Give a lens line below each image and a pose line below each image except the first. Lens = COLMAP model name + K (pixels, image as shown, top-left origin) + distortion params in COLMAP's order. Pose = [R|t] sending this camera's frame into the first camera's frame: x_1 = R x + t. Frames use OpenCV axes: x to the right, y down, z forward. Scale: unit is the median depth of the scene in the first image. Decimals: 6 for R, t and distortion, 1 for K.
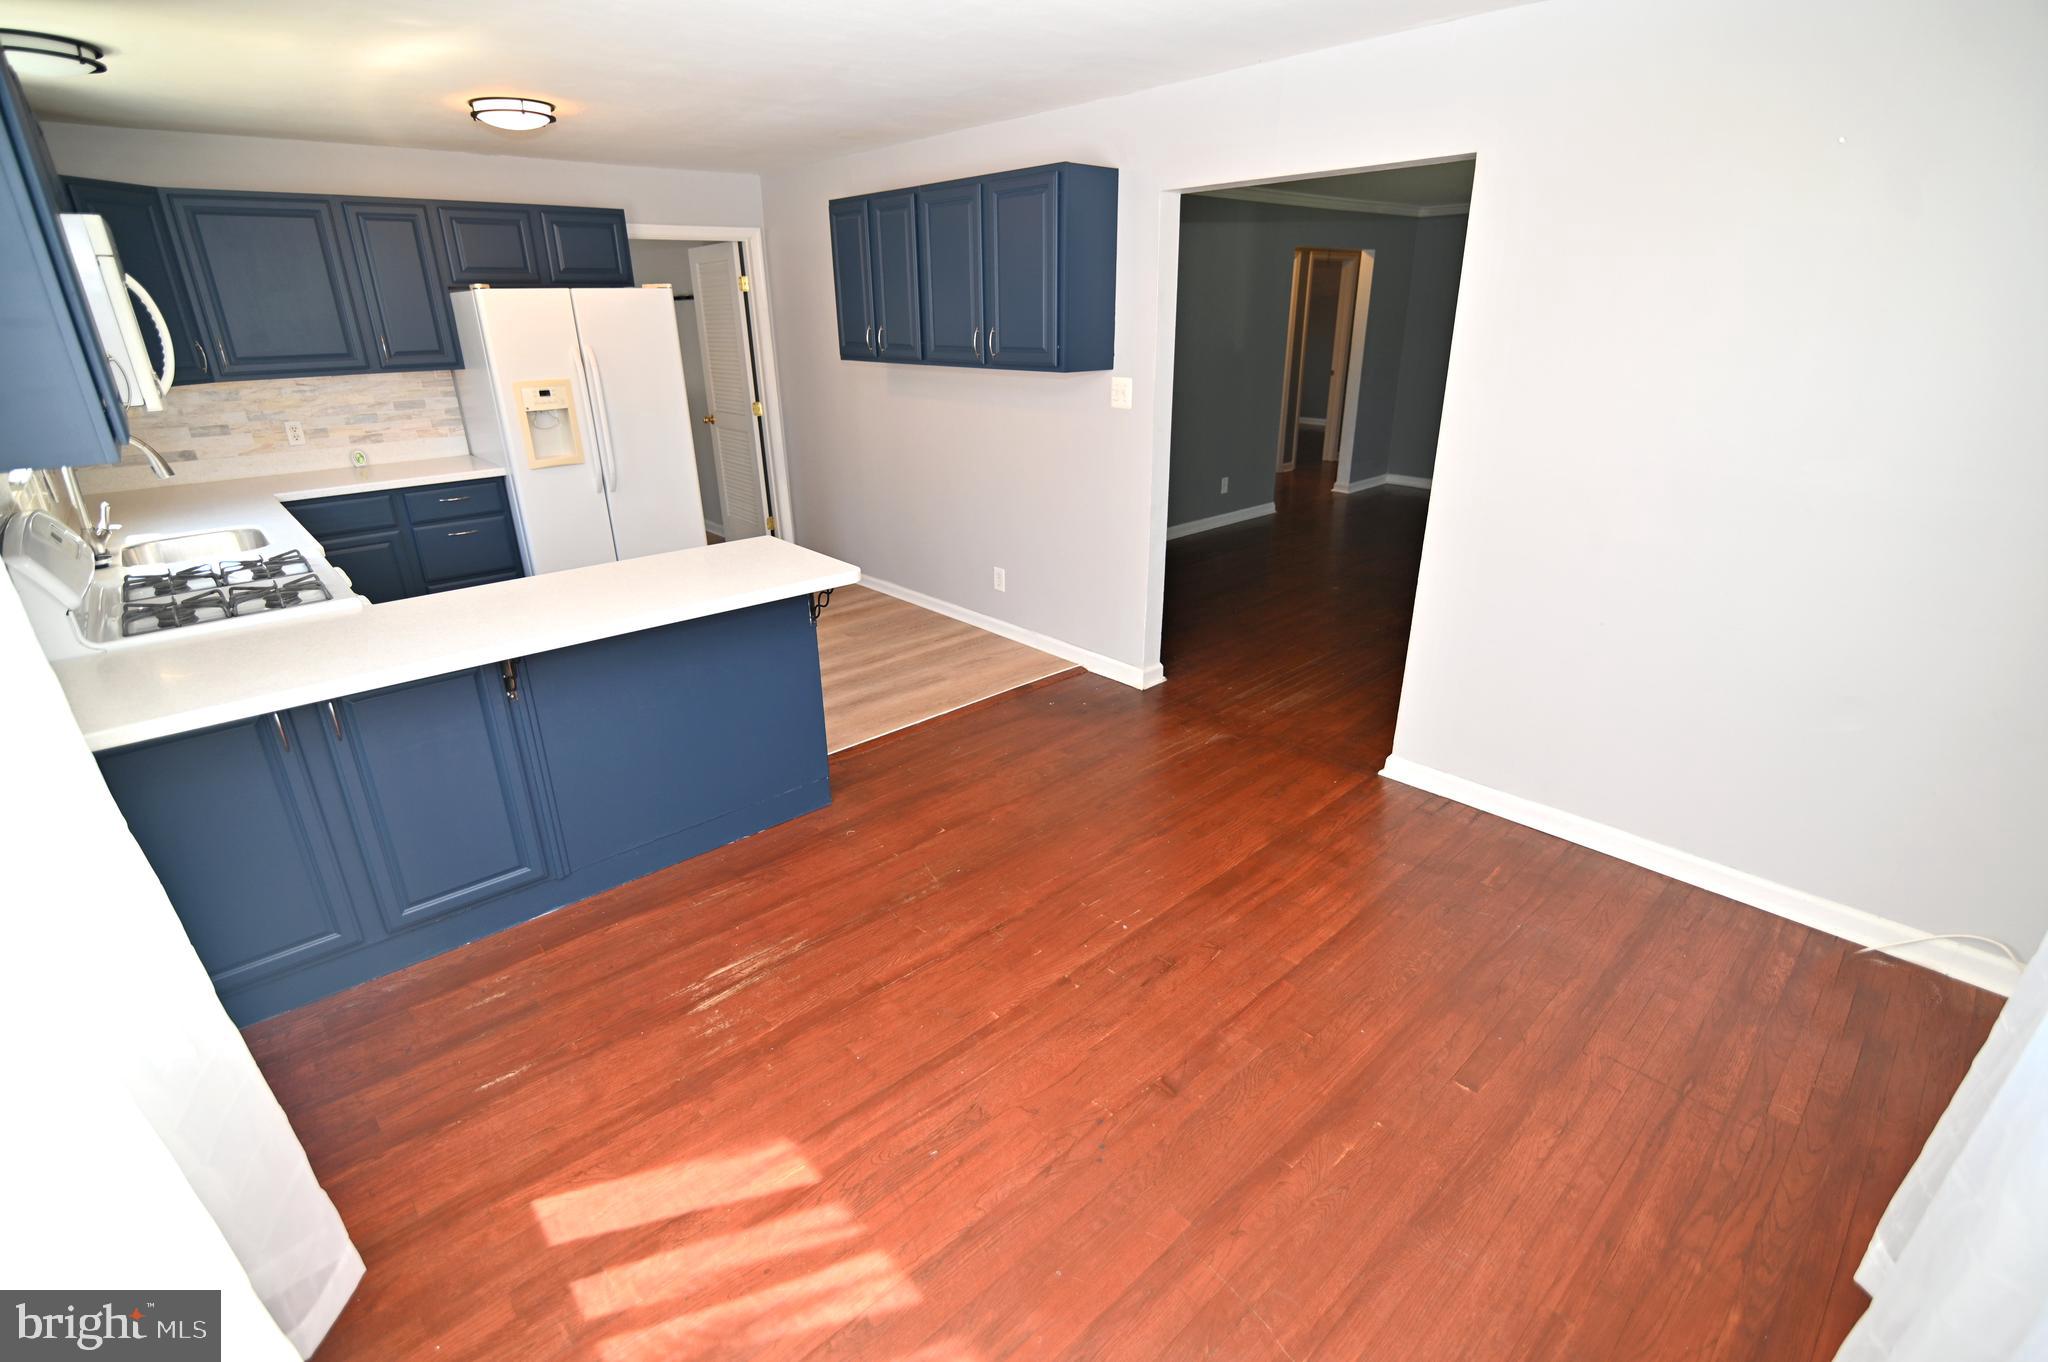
lens RADIAL K [[936.8, 0, 1022.6], [0, 936.8, 683.4], [0, 0, 1]] dist [-0.021252, 0.001764]
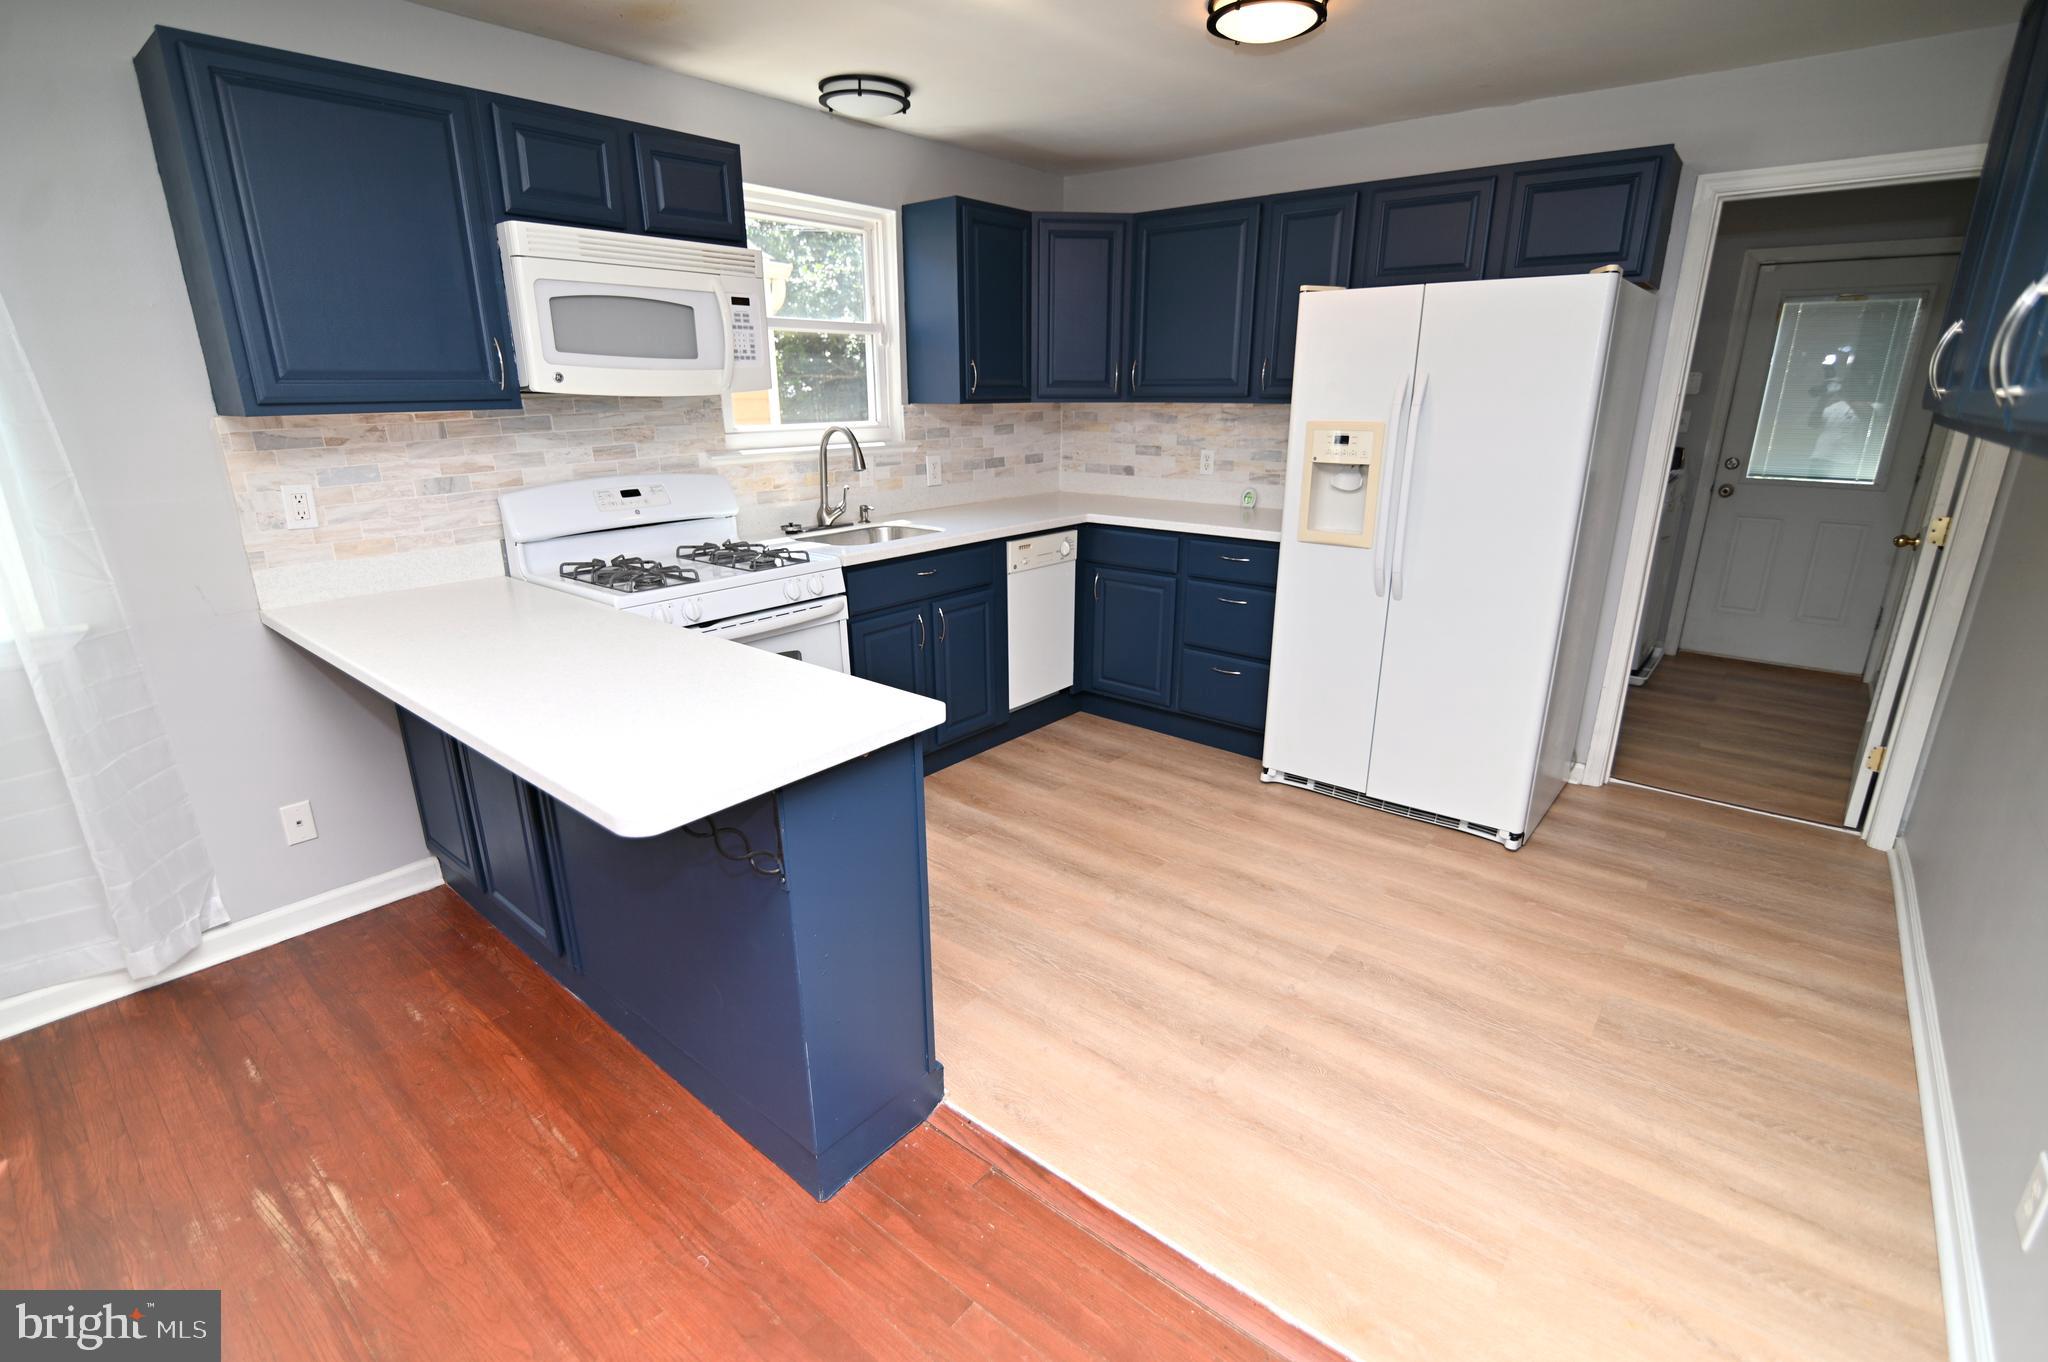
lens RADIAL K [[936.8, 0, 1014.0], [0, 936.8, 687.1], [0, 0, 1]] dist [-0.021252, 0.001764]
pose [[0.132130, 0.309767, -0.941587, 0.177419], [-0.369803, 0.896738, 0.243119, -0.249361], [0.919667, 0.316079, 0.233038, 0.743298]]
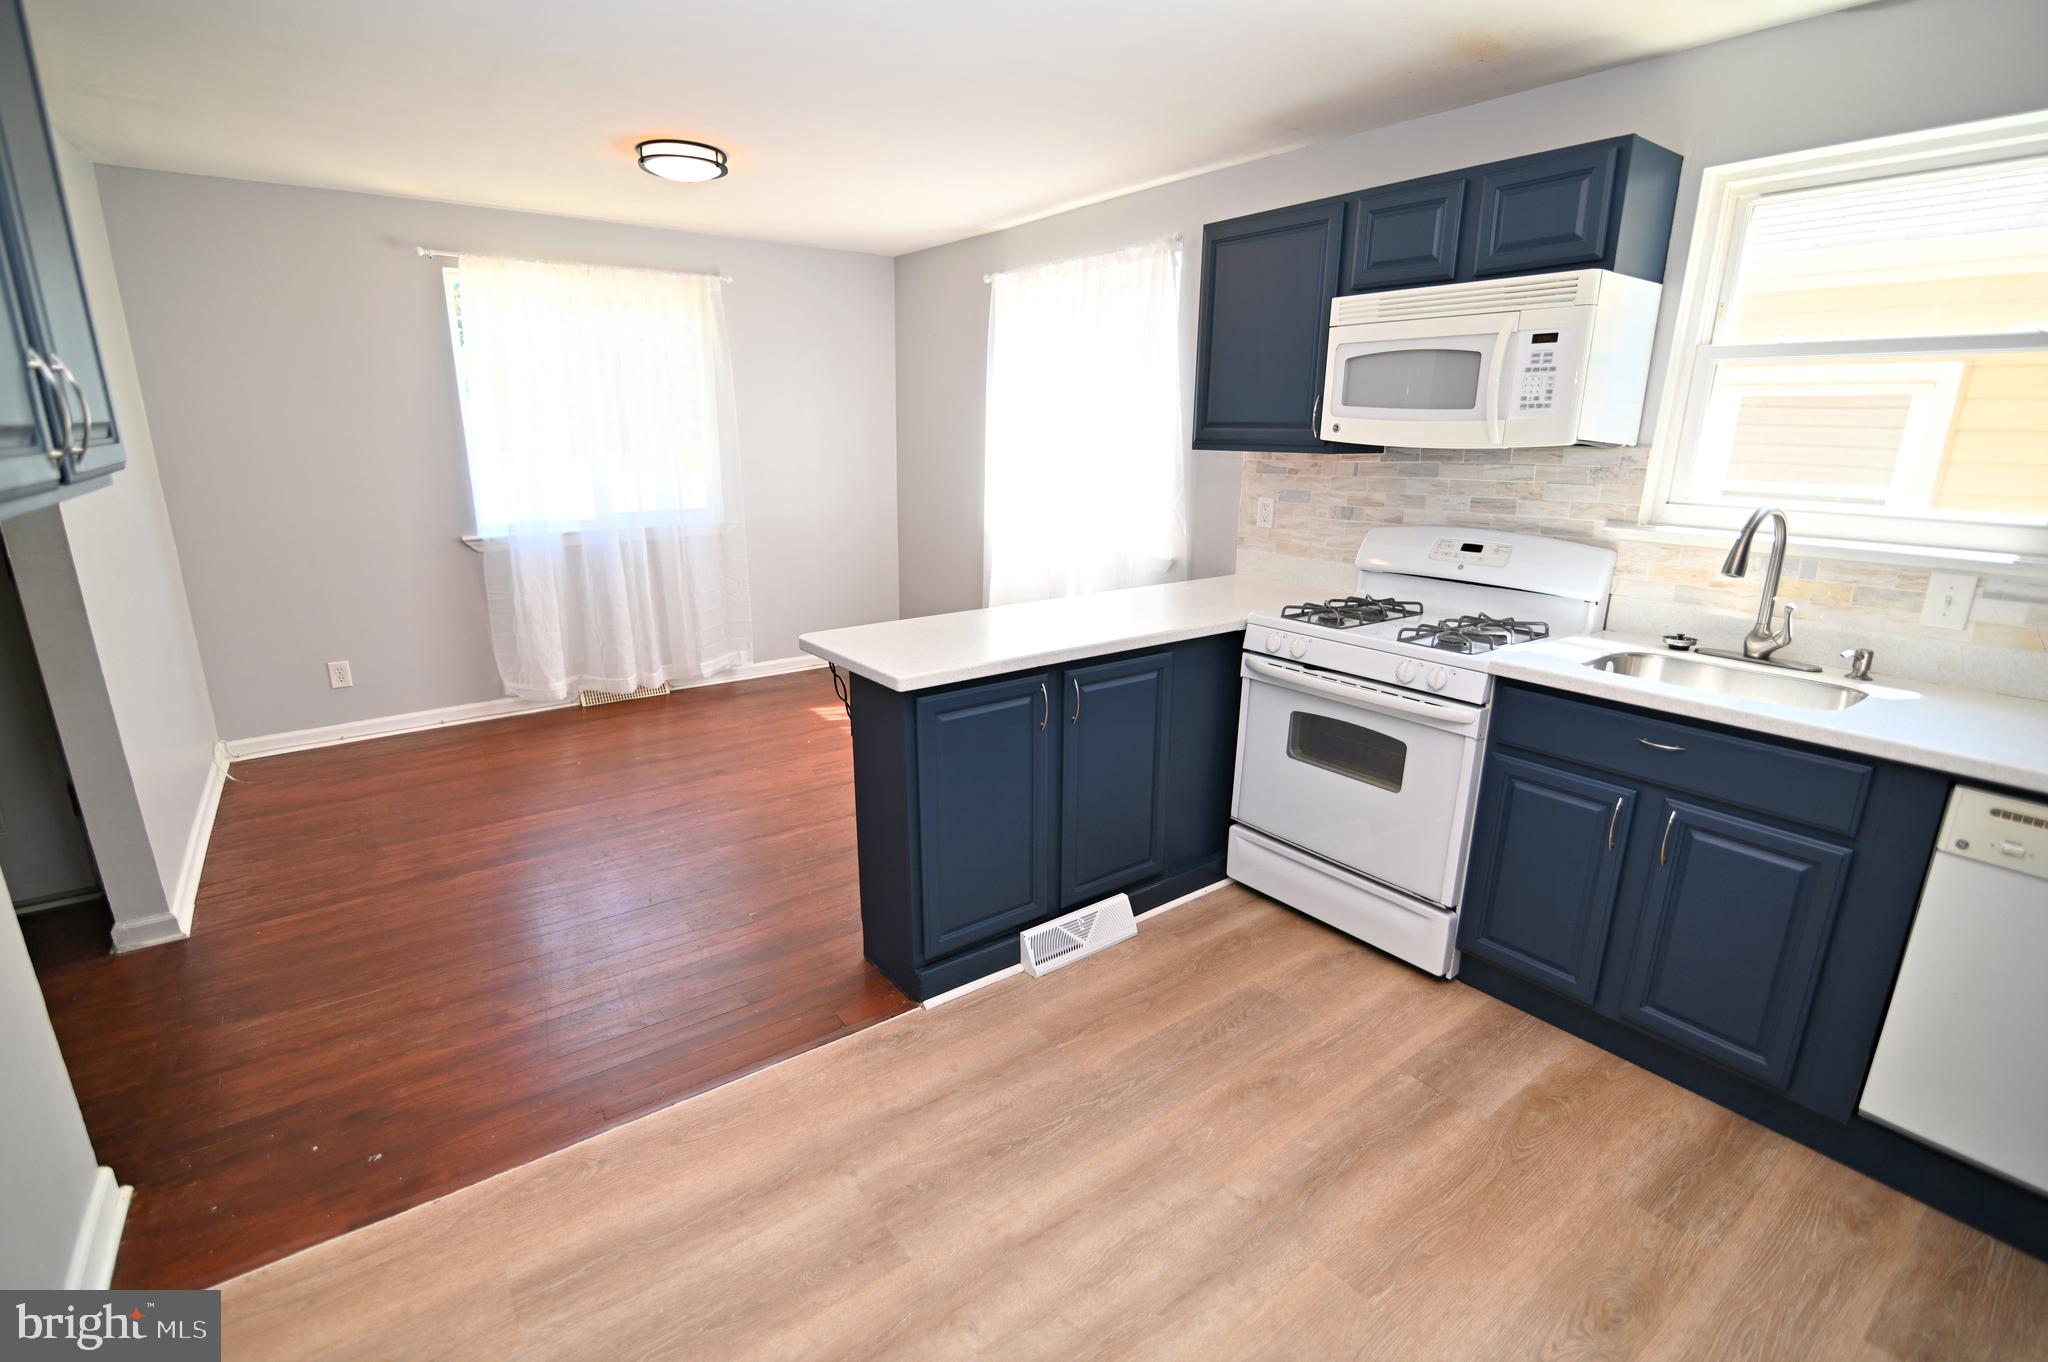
lens RADIAL K [[936.8, 0, 1019.5], [0, 936.8, 681.0], [0, 0, 1]] dist [-0.021252, 0.001764]
pose [[-0.994523, -0.026049, 0.101216, -0.347263], [0.040399, 0.797351, 0.602162, -0.455312], [-0.096390, 0.602953, -0.791932, 1.245100]]
